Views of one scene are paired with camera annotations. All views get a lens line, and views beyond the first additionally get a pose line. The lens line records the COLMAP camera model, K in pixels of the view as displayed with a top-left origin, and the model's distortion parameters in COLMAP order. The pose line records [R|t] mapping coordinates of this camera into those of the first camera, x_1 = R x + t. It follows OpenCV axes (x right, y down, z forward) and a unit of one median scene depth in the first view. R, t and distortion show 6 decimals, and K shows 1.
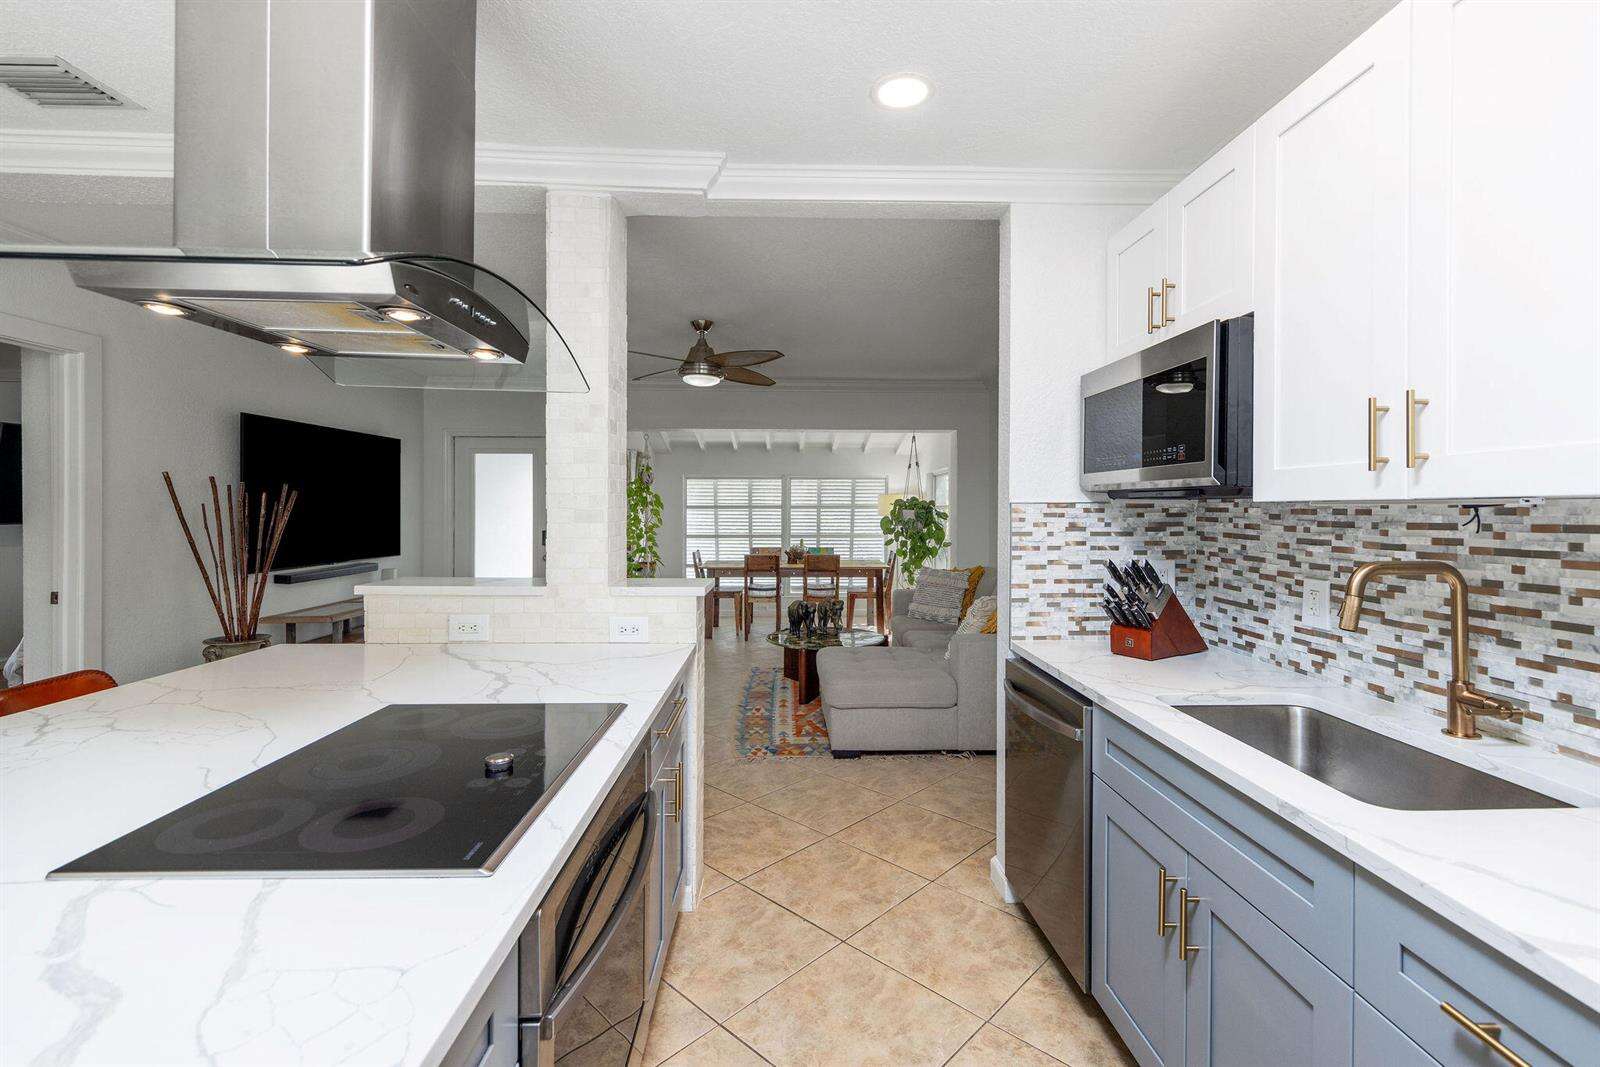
lens RADIAL K [[717.3, 0, 805.3], [0, 717.3, 509.7], [0, 0, 1]] dist [0.002625, 0.000729]
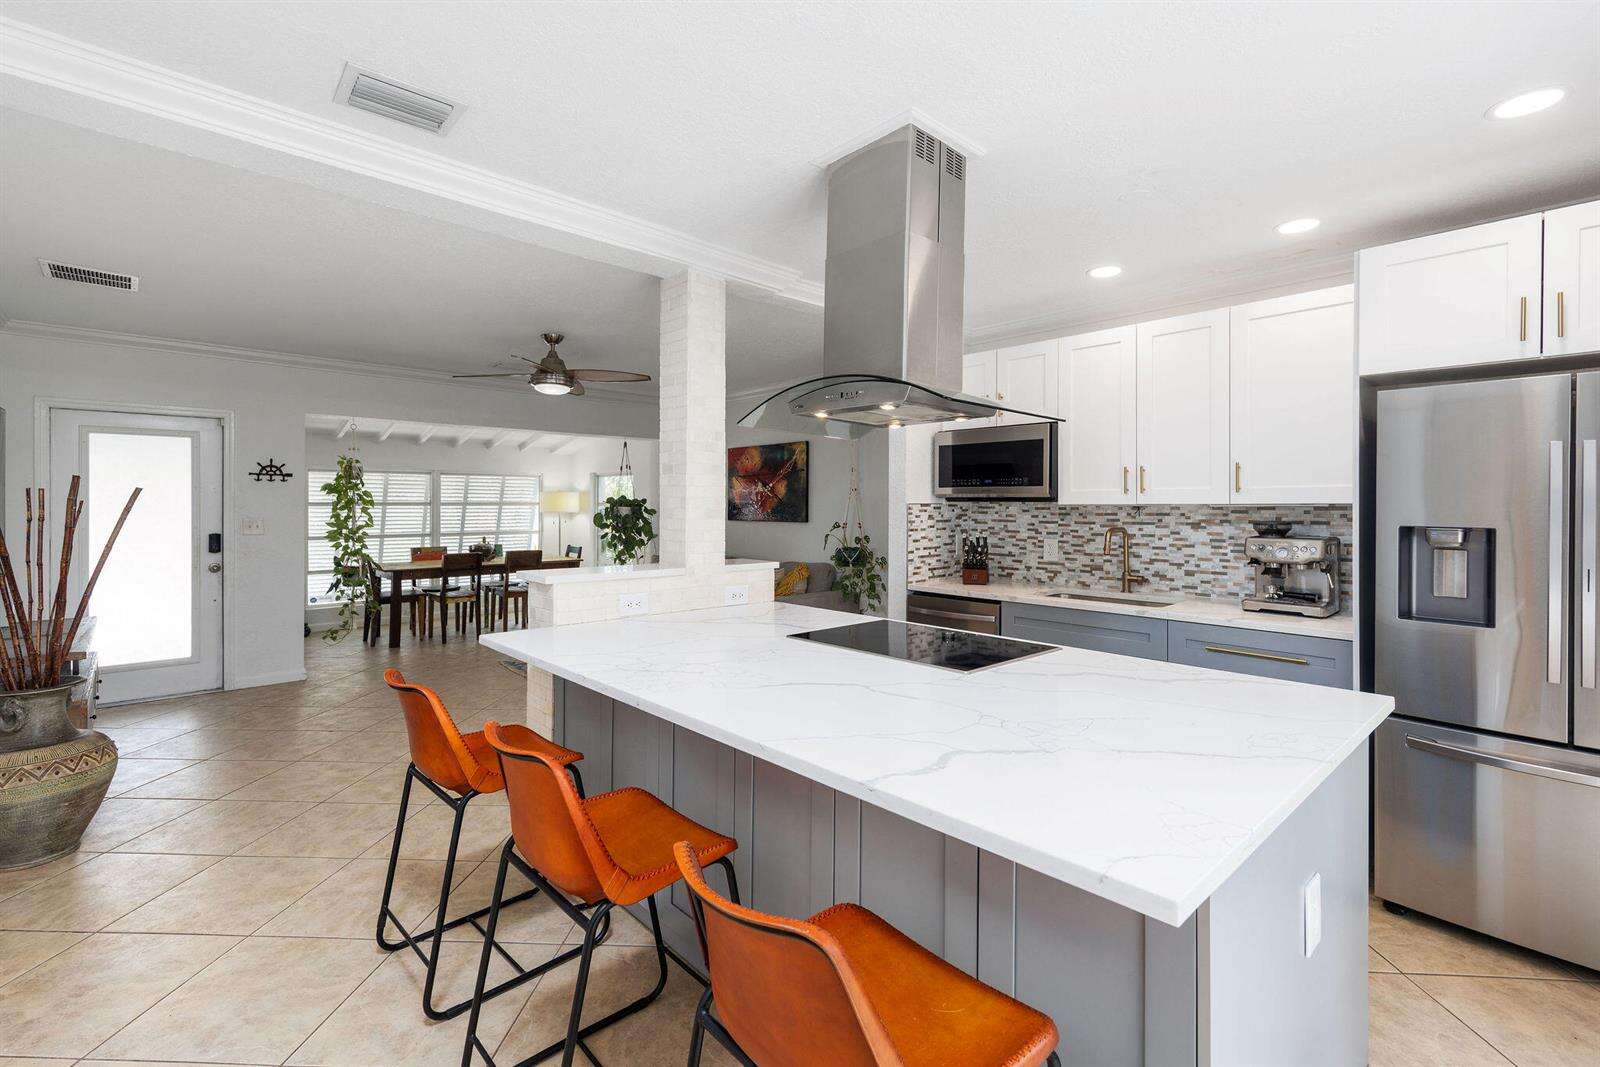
lens RADIAL K [[717.3, 0, 802.4], [0, 717.3, 511.8], [0, 0, 1]] dist [0.002625, 0.000729]
pose [[0.753786, -0.007883, 0.657073, -0.797864], [0.001790, 0.999949, 0.009944, -0.006241], [-0.657118, -0.006320, 0.753761, -0.098321]]
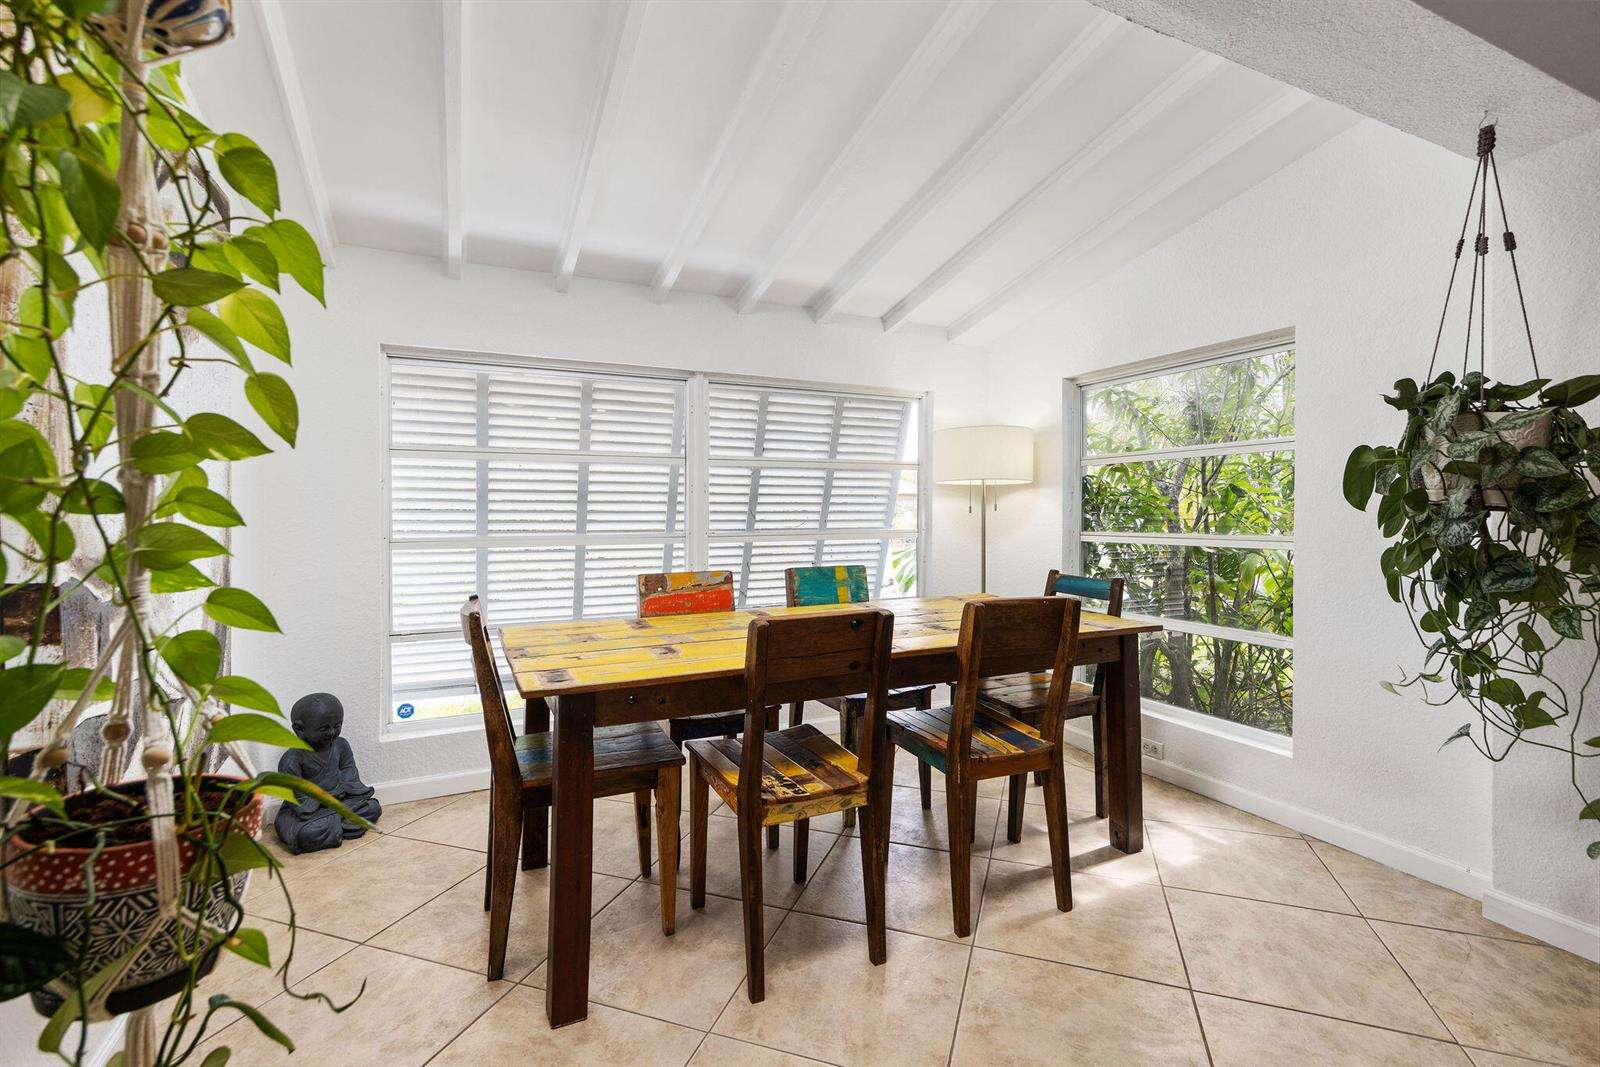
lens RADIAL K [[717.3, 0, 806.1], [0, 717.3, 512.8], [0, 0, 1]] dist [0.002625, 0.000729]
pose [[0.908938, -0.004881, 0.416903, -0.366623], [0.005233, 0.999986, 0.000297, 0.067875], [-0.416899, 0.001912, 0.908951, 1.783021]]
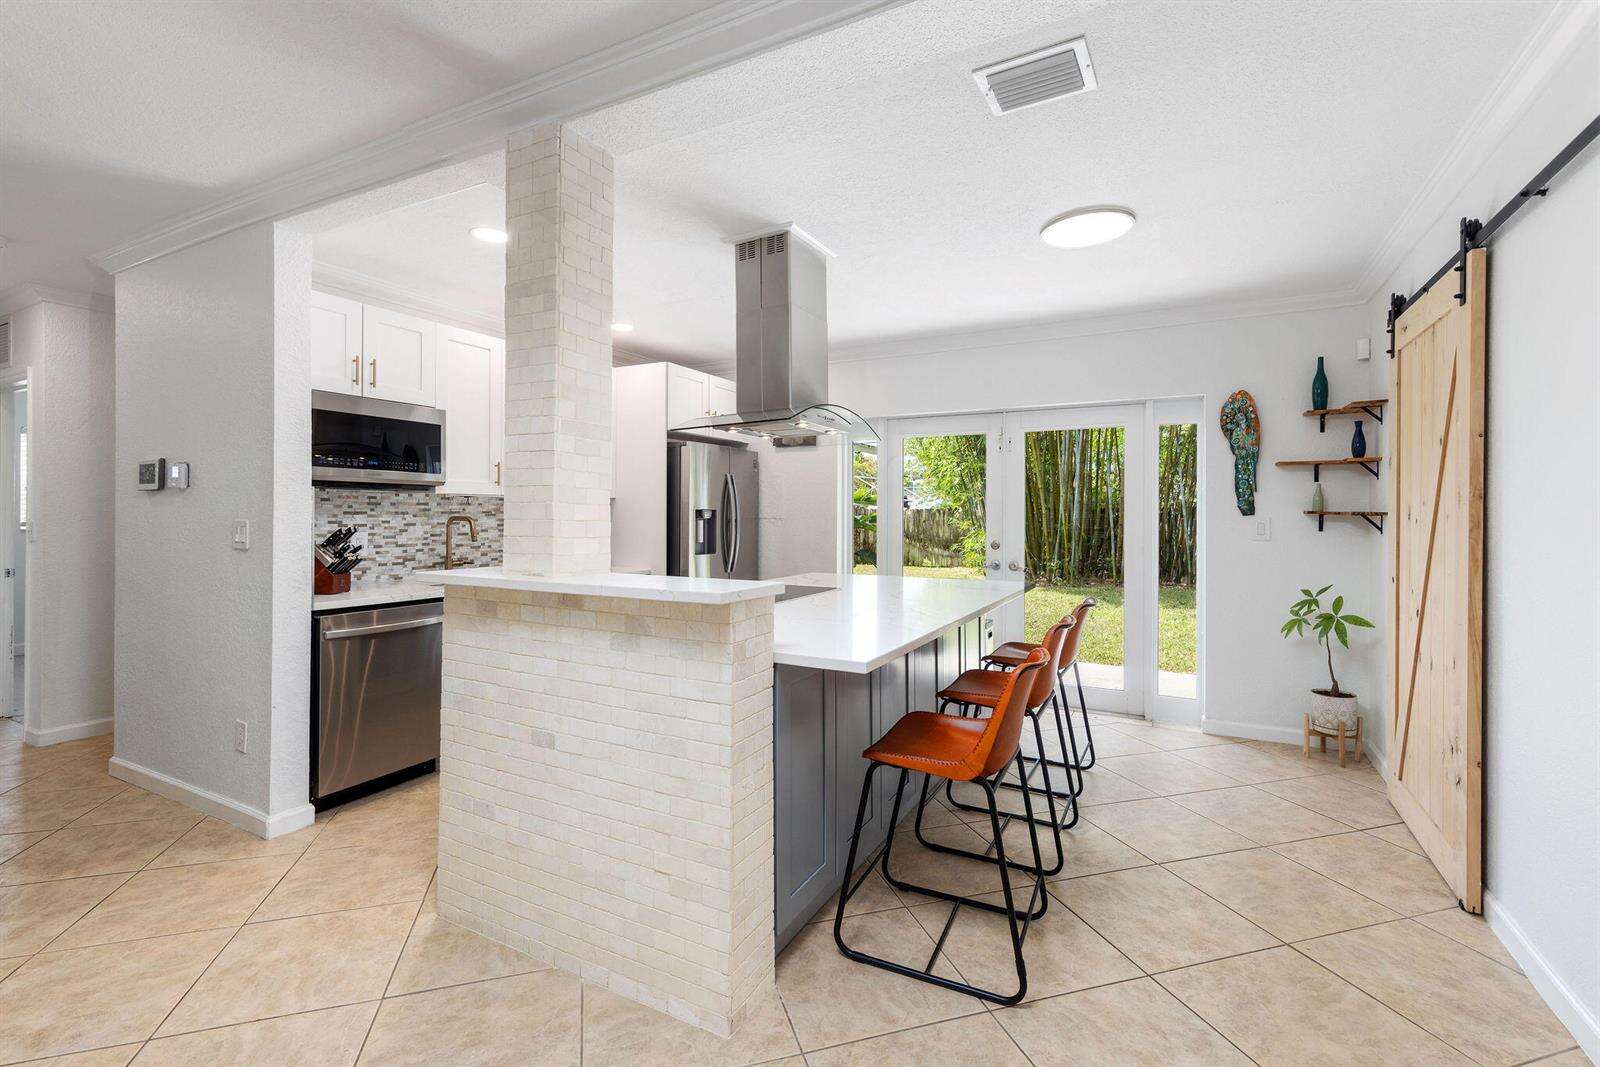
lens RADIAL K [[717.3, 0, 804.2], [0, 717.3, 510.6], [0, 0, 1]] dist [0.002625, 0.000729]
pose [[-0.869444, -0.007373, 0.493976, -0.785520], [-0.007438, 0.999971, 0.001835, 0.015901], [-0.493975, -0.002079, -0.869474, 1.271141]]
